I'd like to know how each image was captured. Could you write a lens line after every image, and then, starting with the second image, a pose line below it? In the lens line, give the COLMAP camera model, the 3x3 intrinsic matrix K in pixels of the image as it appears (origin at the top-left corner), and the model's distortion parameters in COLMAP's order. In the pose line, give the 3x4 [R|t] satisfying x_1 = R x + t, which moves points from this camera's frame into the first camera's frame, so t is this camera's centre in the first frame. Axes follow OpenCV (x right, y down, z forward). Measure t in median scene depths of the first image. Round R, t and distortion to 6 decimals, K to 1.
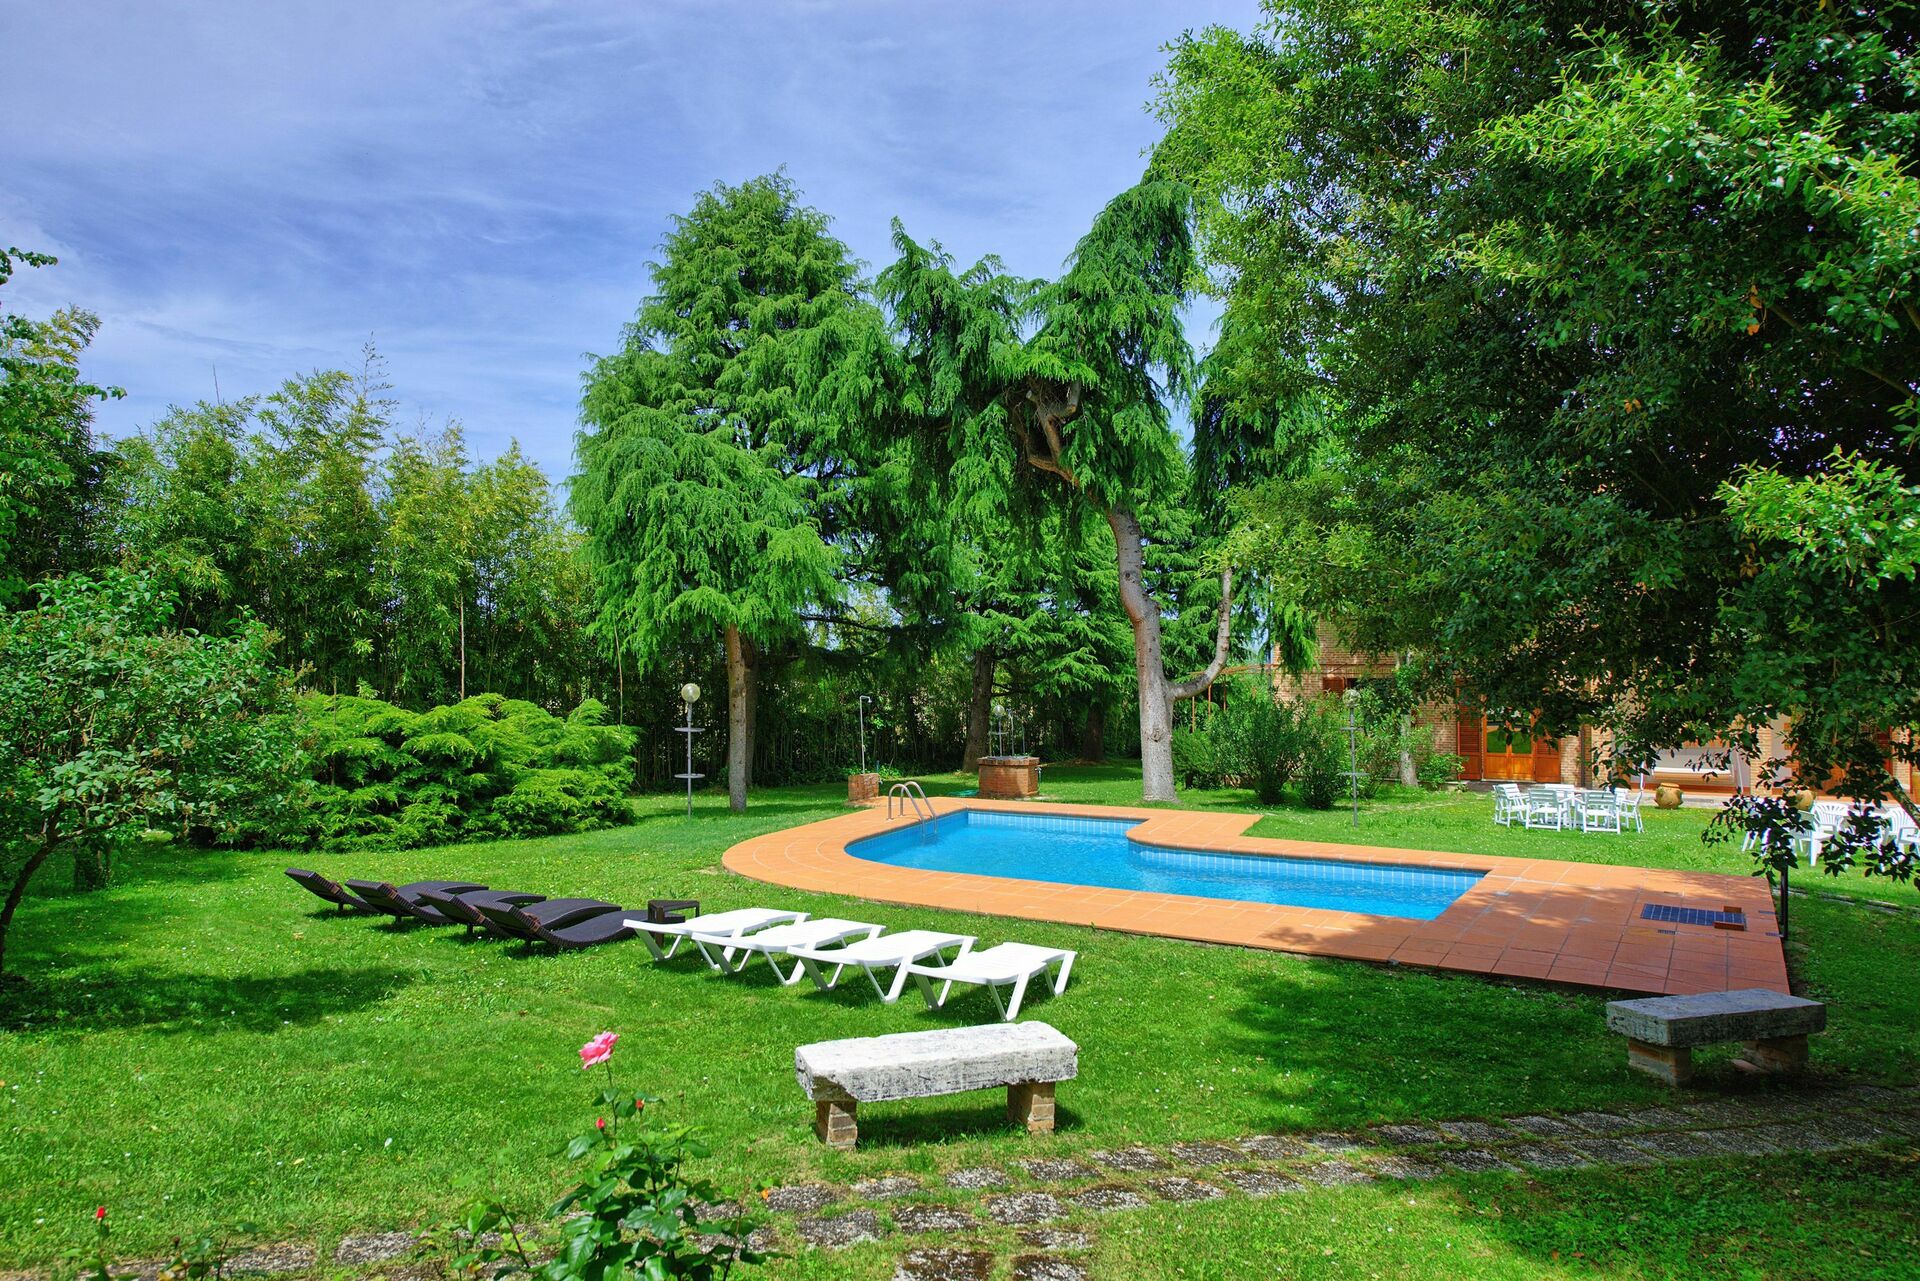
lens RADIAL K [[1376.4, 0, 943.9], [0, 1376.4, 630.9], [0, 0, 1]] dist [0.006568, -0.004659]
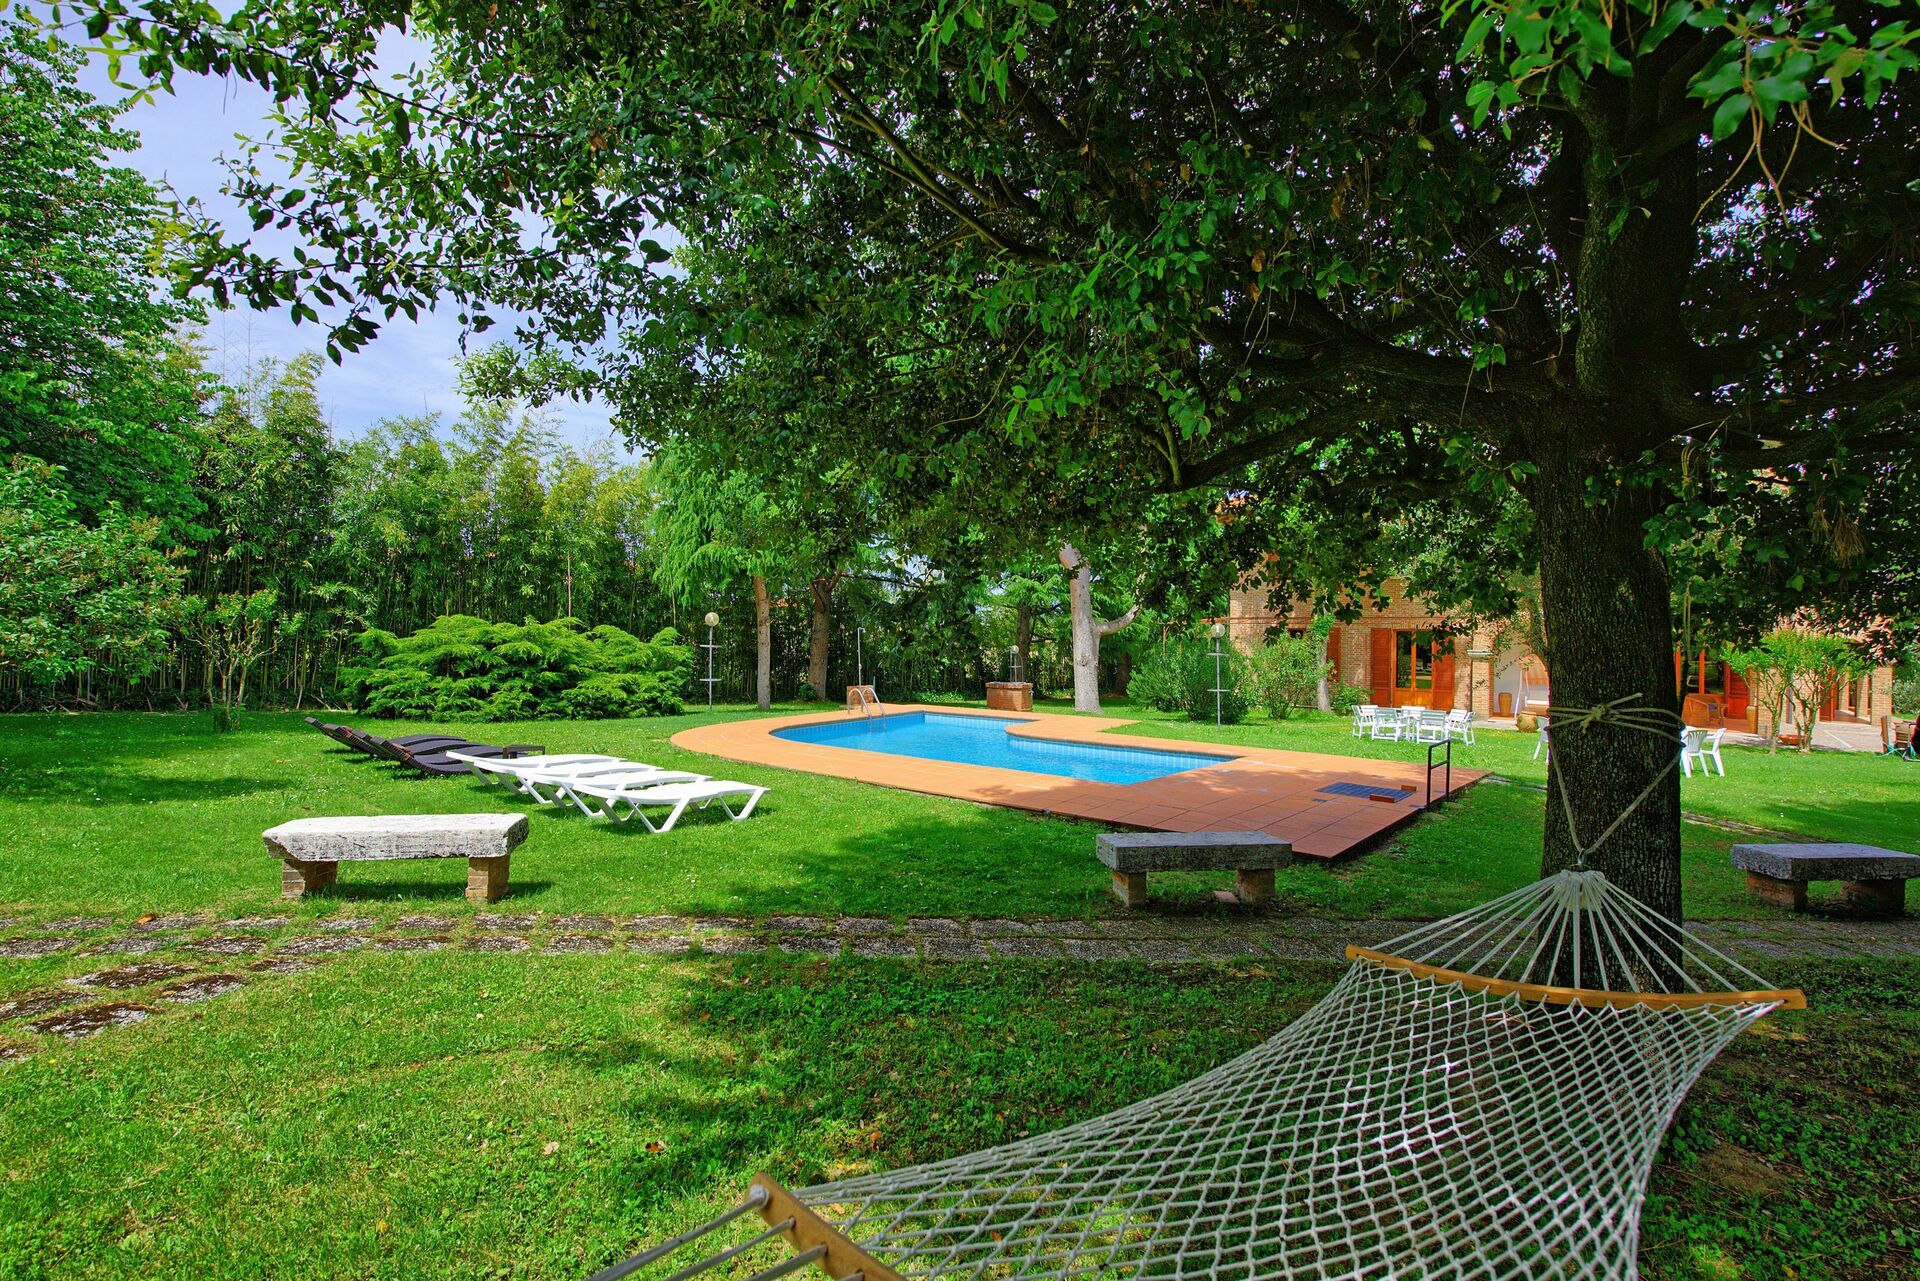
lens RADIAL K [[979.3, 0, 953.9], [0, 979.3, 644.1], [0, 0, 1]] dist [-0.016838, -0.001463]
pose [[0.986679, 0.014173, -0.162063, 0.211126], [-0.009511, 0.999519, 0.029502, 0.038746], [0.162404, -0.027568, 0.986339, 0.081313]]
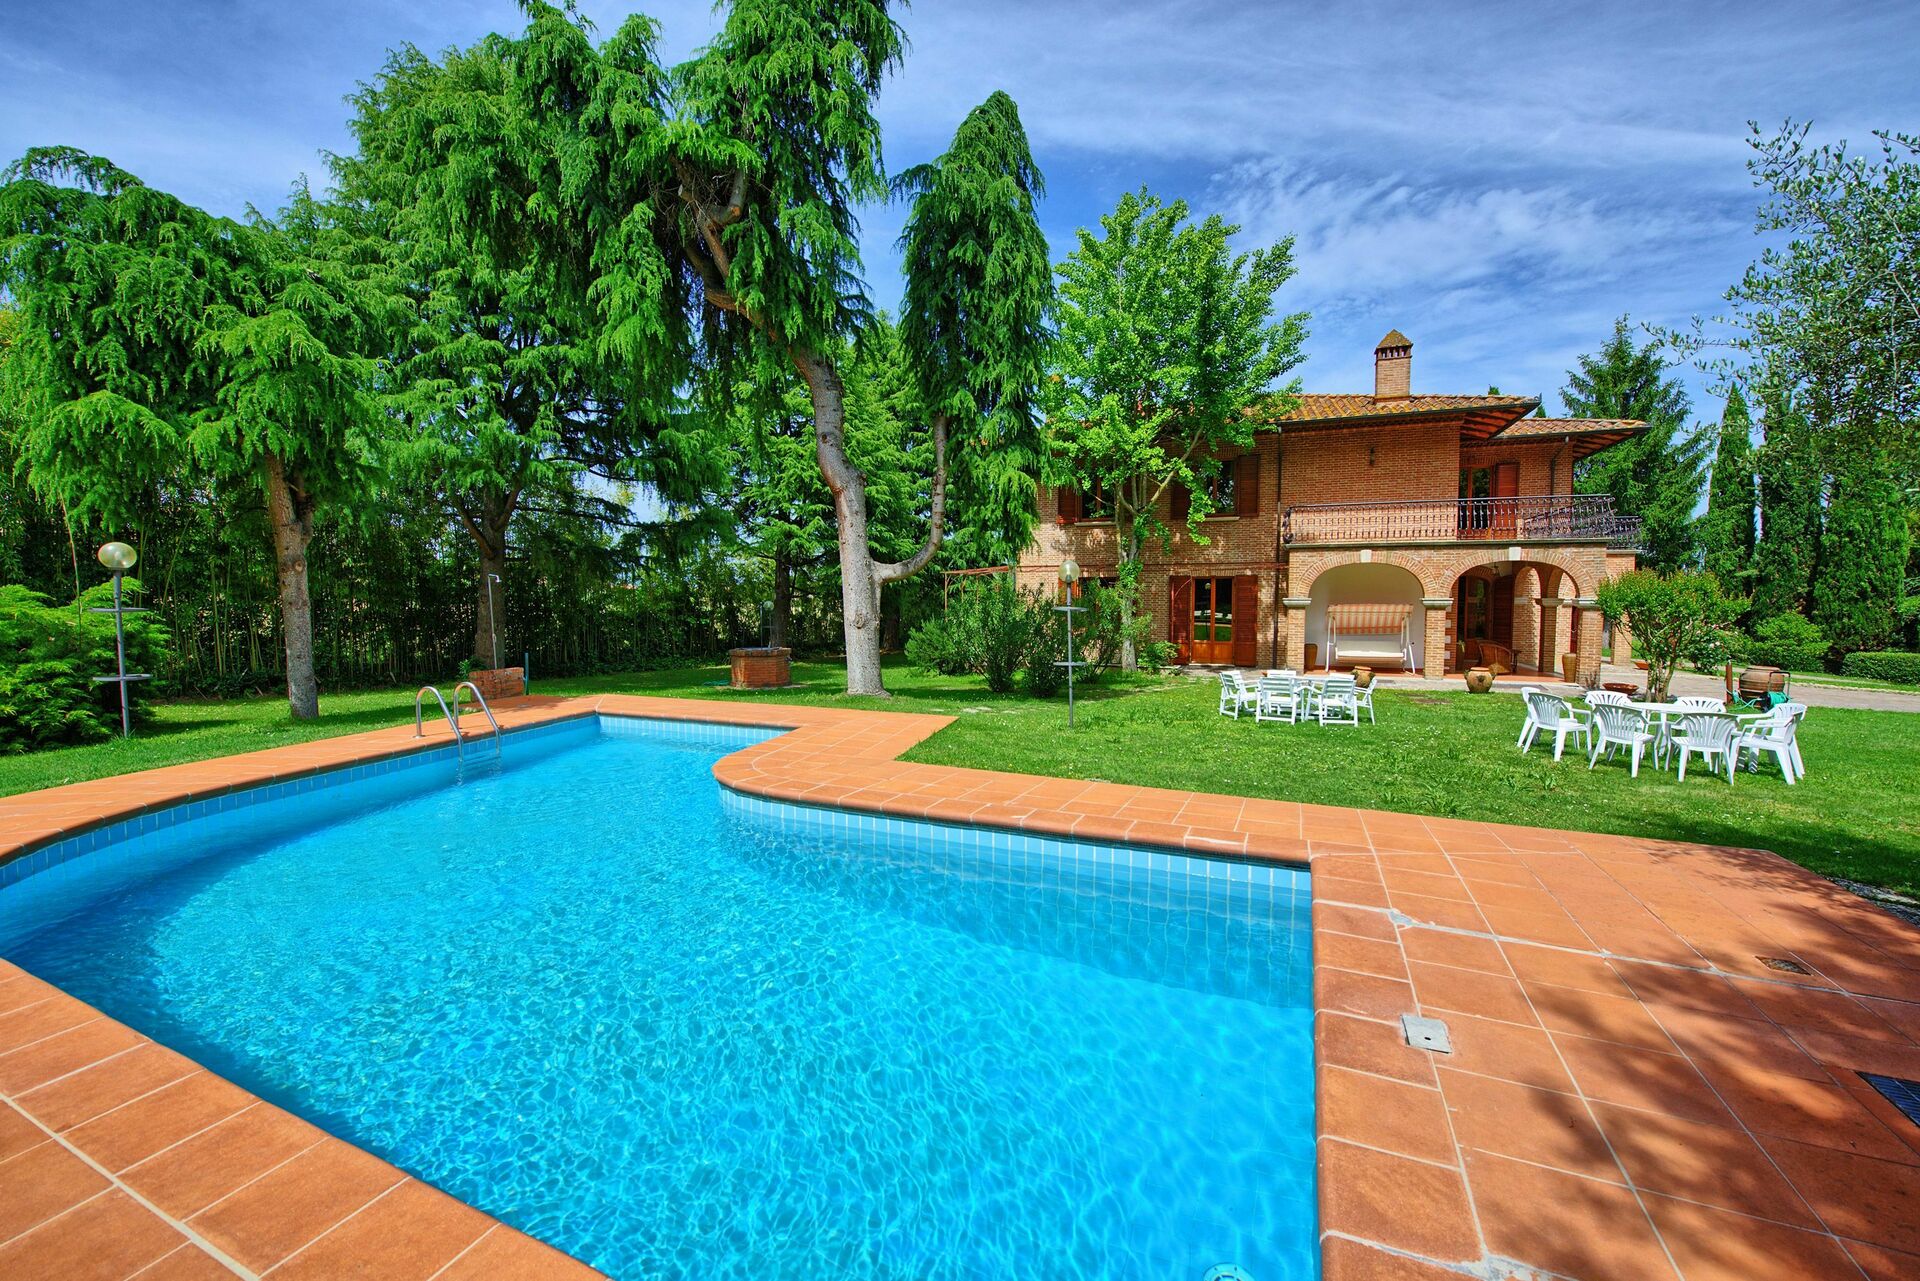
lens RADIAL K [[767.5, 0, 969.8], [0, 767.5, 636.5], [0, 0, 1]] dist [-0.016217, -0.001984]
pose [[0.991598, -0.006095, 0.129214, 0.185752], [-0.003620, 0.997191, 0.074818, 0.055903], [-0.129307, -0.074657, 0.988790, 0.578585]]
